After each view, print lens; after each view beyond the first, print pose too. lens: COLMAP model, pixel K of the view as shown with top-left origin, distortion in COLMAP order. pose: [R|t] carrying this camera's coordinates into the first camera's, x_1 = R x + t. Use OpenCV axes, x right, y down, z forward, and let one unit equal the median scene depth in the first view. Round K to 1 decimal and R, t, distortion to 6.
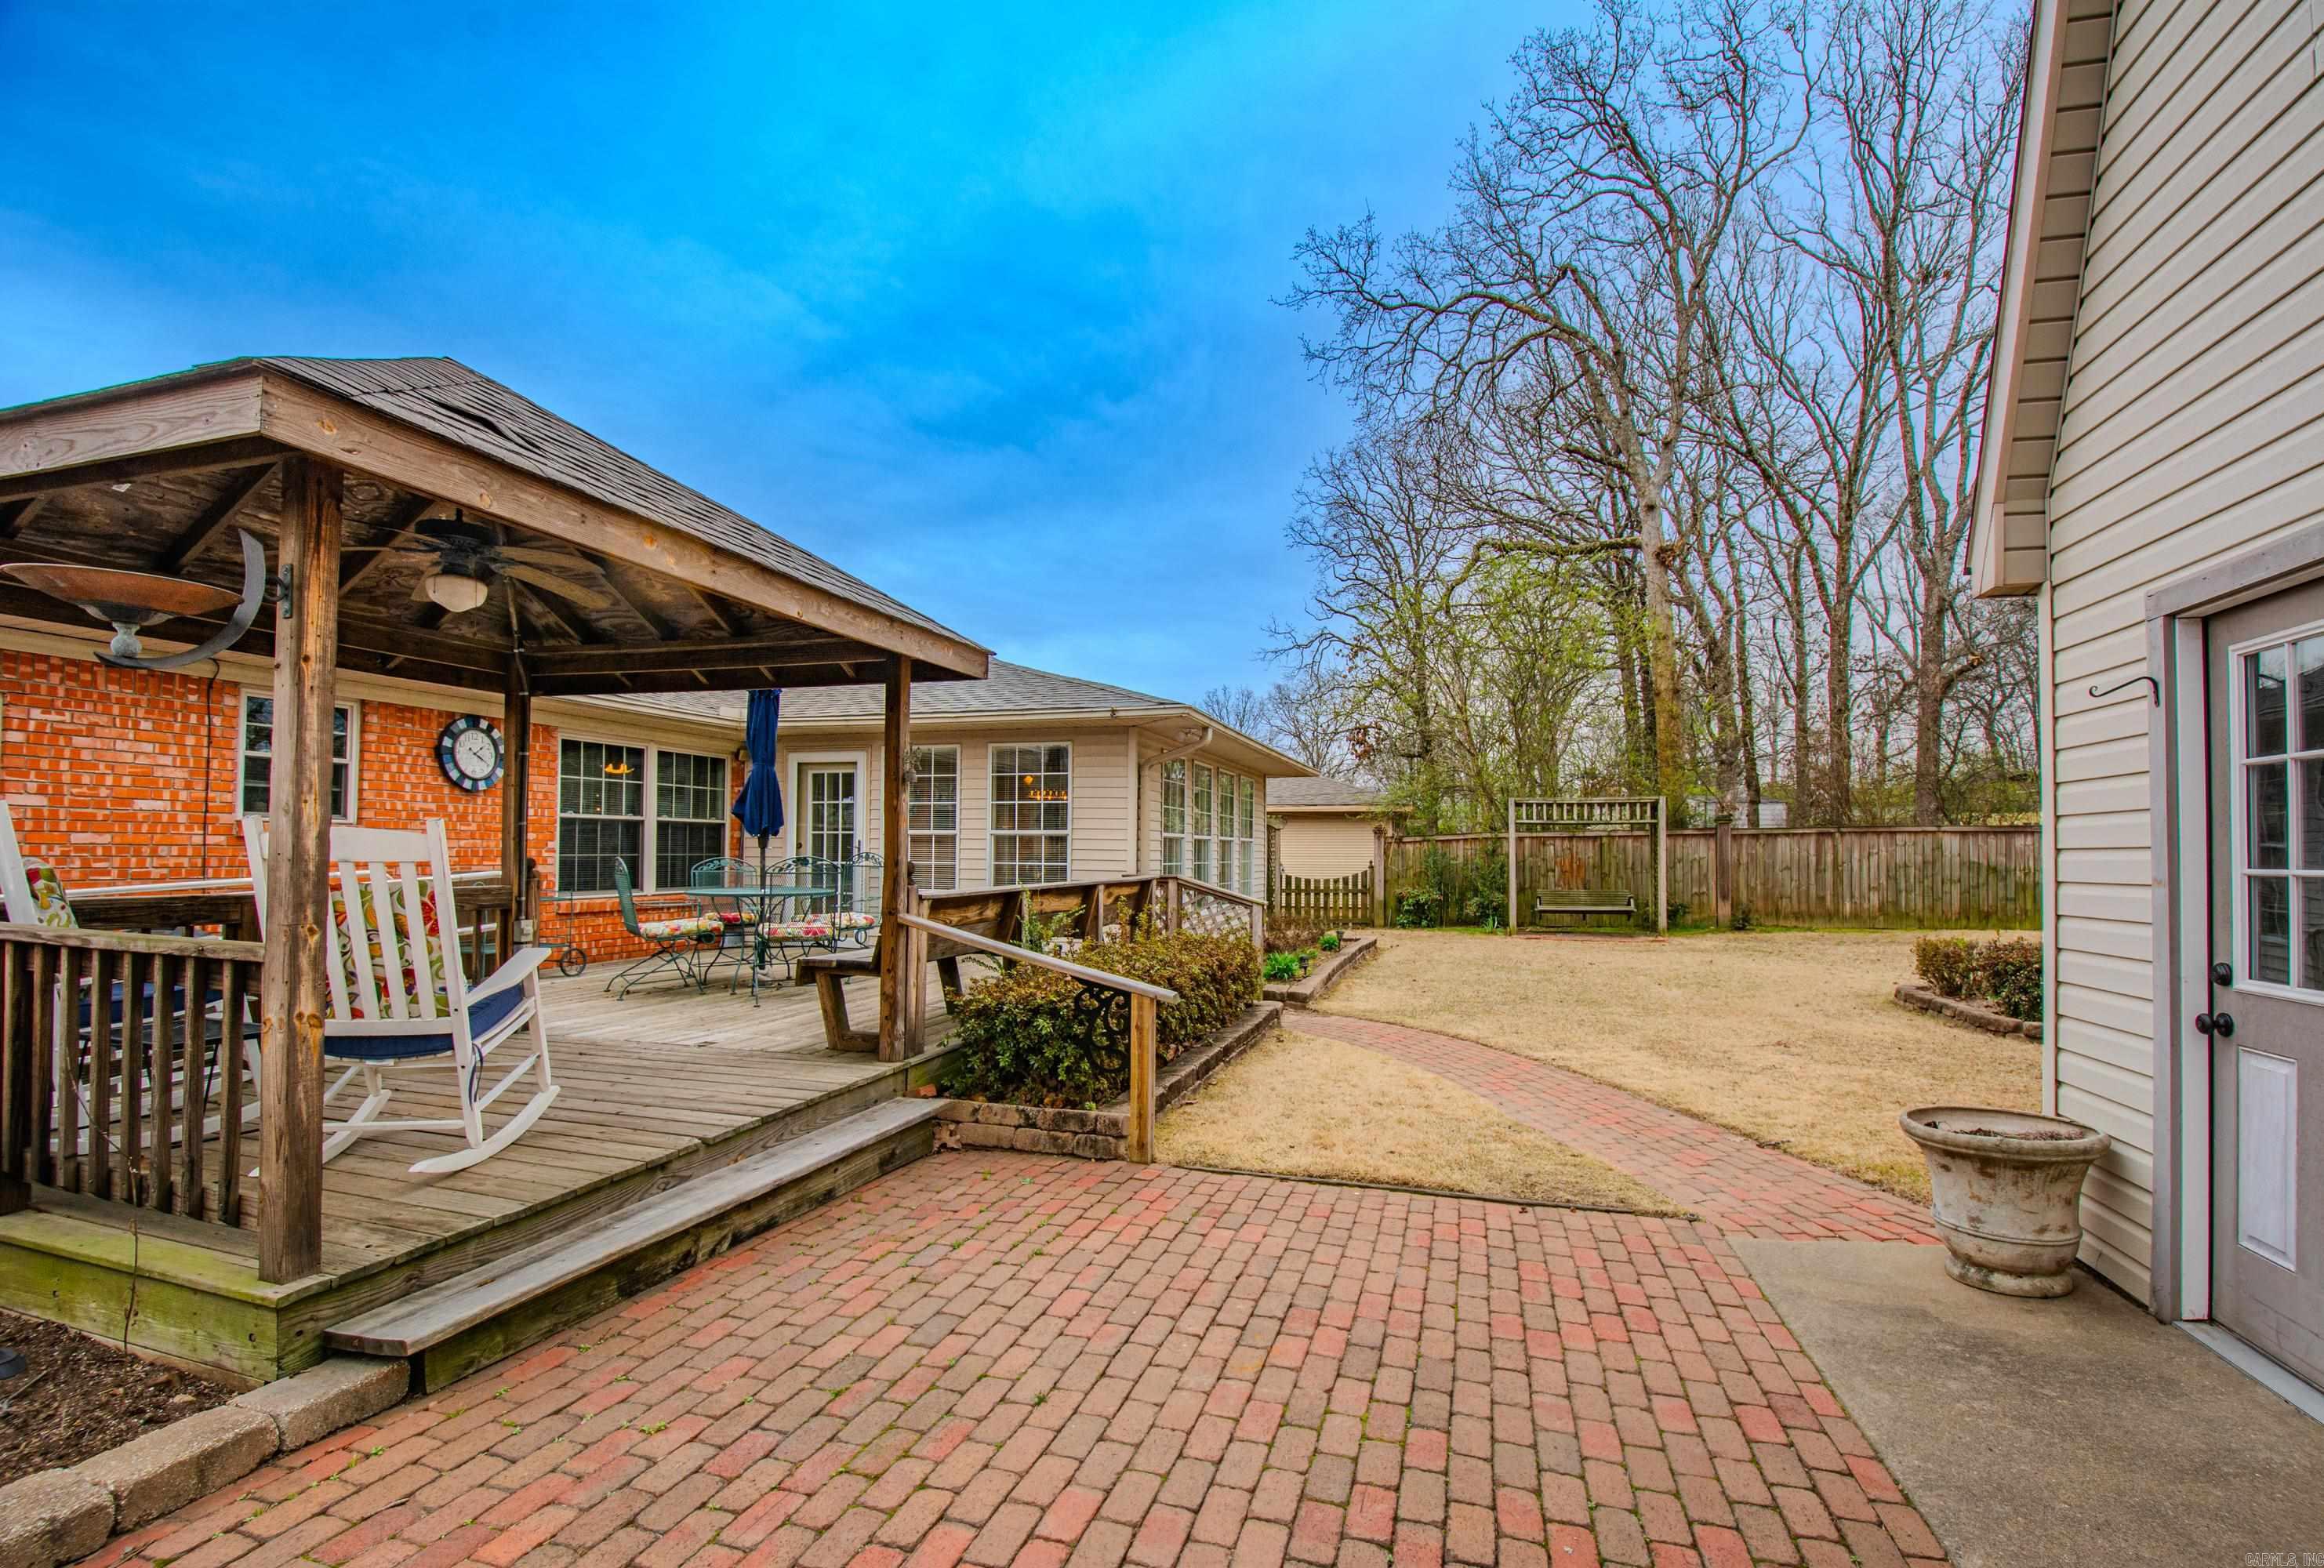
lens RADIAL K [[1052.7, 0, 1192.8], [0, 1052.7, 826.0], [0, 0, 1]] dist [0.016833, -0.025818]
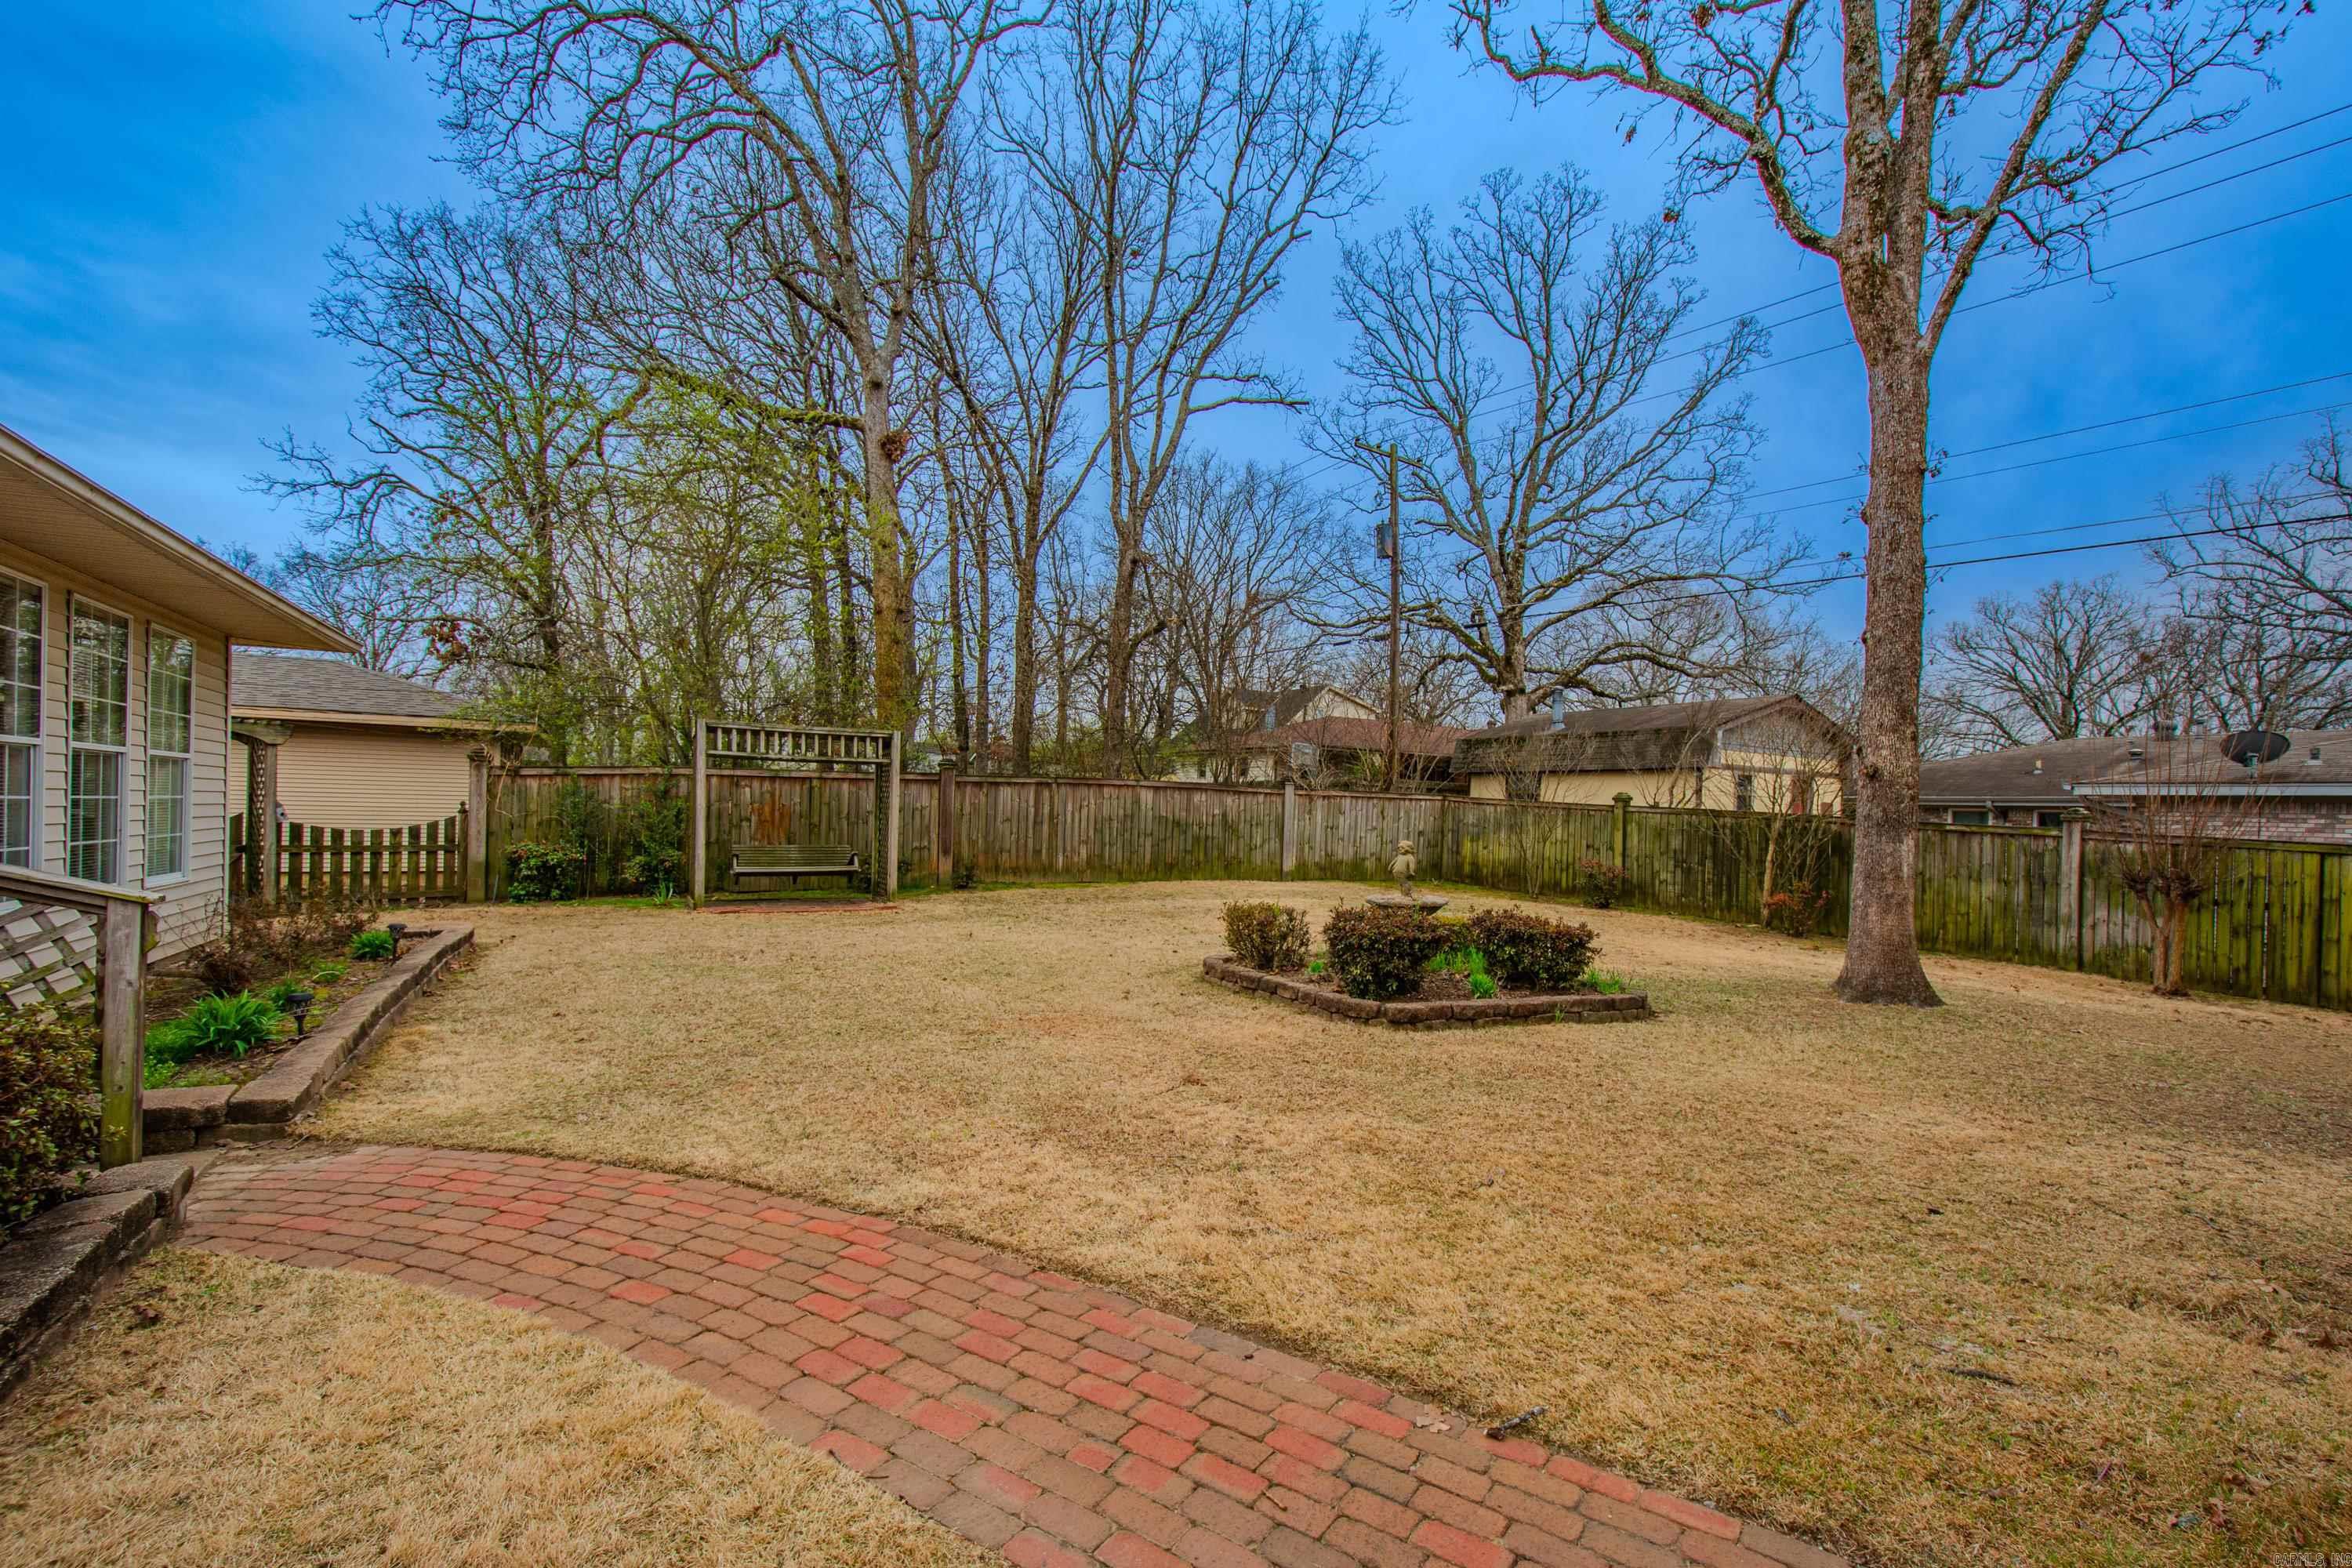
lens RADIAL K [[1061.3, 0, 1214.8], [0, 1061.3, 826.8], [0, 0, 1]] dist [0.005752, 0.000110]
pose [[0.707182, 0.005788, 0.707008, 0.114770], [-0.040878, 0.998629, 0.032712, 0.027625], [-0.705849, -0.052035, 0.706449, 0.725174]]
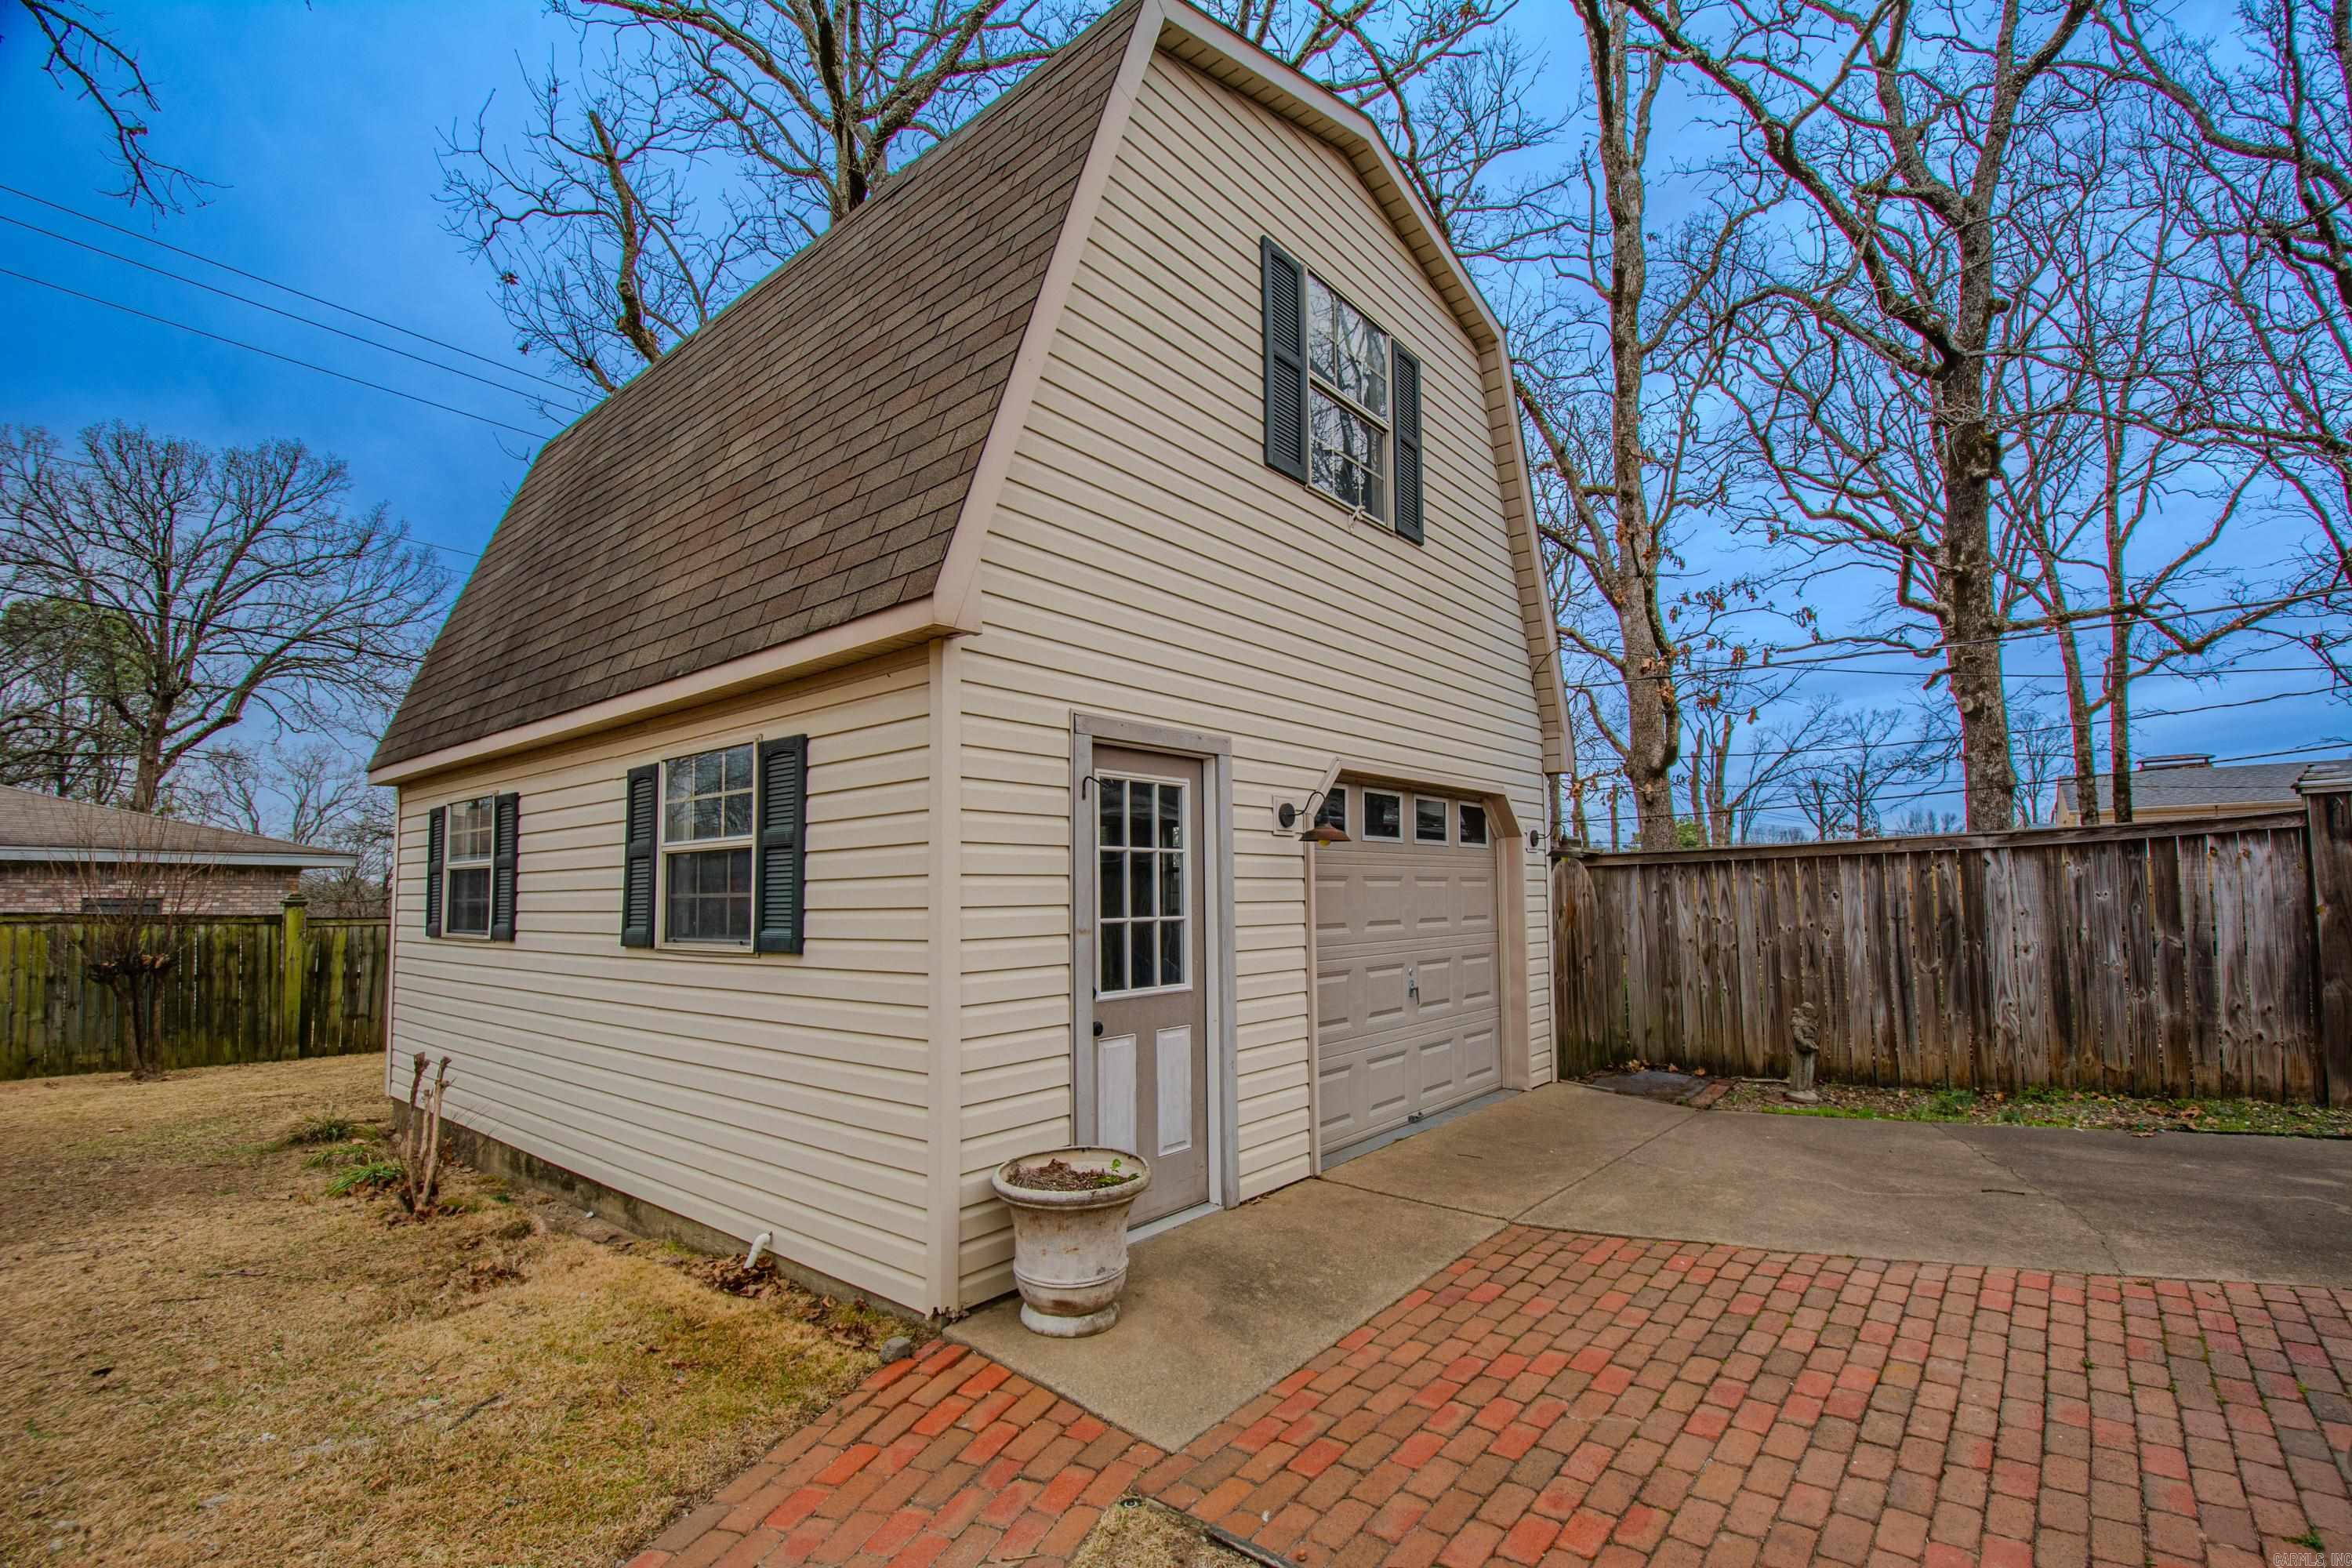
lens RADIAL K [[1042.8, 0, 1198.2], [0, 1042.8, 830.3], [0, 0, 1]] dist [-0.001667, -0.015386]
pose [[-0.911339, 0.027191, 0.410758, 0.131011], [-0.007024, 0.996644, -0.081560, 0.017976], [-0.411597, -0.077214, -0.908089, 1.174466]]
